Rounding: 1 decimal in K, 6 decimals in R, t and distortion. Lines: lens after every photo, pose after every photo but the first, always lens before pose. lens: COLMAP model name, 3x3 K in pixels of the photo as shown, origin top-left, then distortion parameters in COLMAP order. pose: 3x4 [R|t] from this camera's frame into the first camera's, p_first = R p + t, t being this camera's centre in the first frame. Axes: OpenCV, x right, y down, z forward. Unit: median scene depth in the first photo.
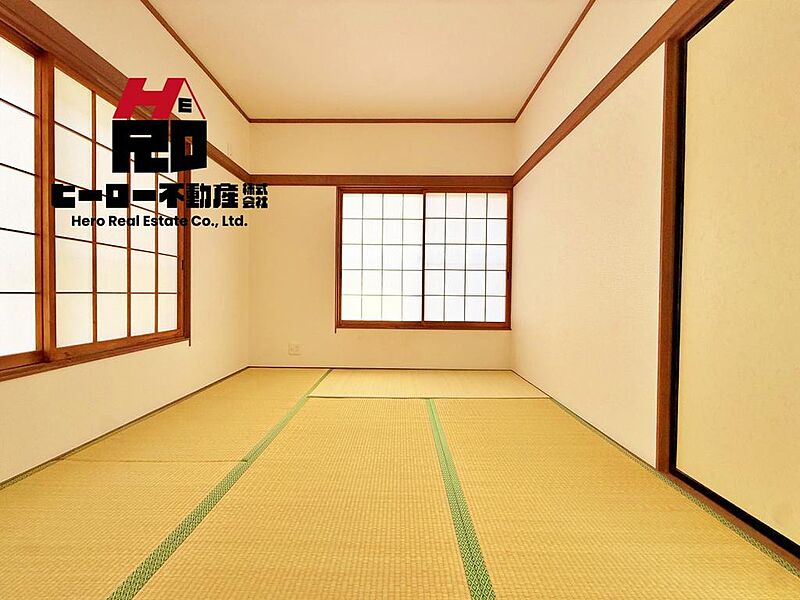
lens RADIAL K [[319.6, 0, 398.1], [0, 319.6, 299.5], [0, 0, 1]] dist [0.001485, -0.000529]
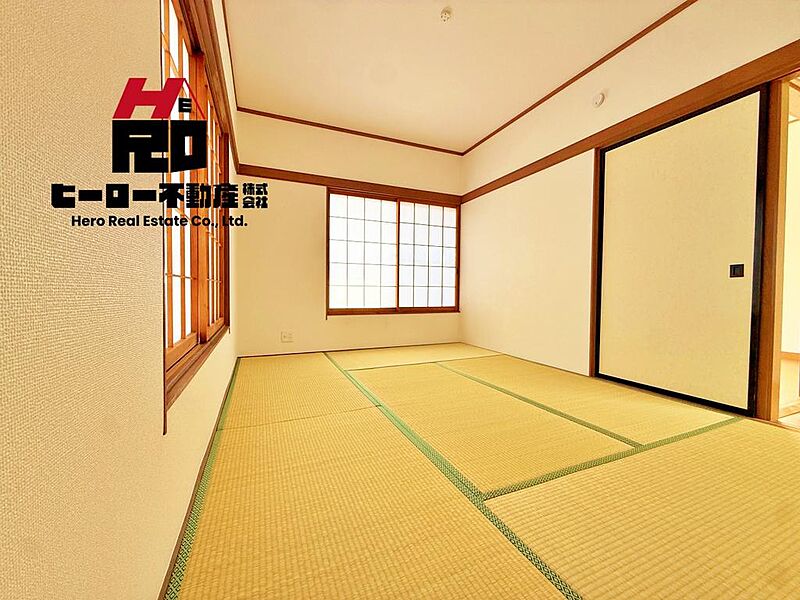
lens RADIAL K [[319.6, 0, 398.1], [0, 319.6, 299.5], [0, 0, 1]] dist [0.001485, -0.000529]
pose [[0.914356, -0.014819, 0.404640, -0.411950], [0.009280, 0.999835, 0.015648, 0.018544], [-0.404805, -0.010553, 0.914342, -0.106309]]
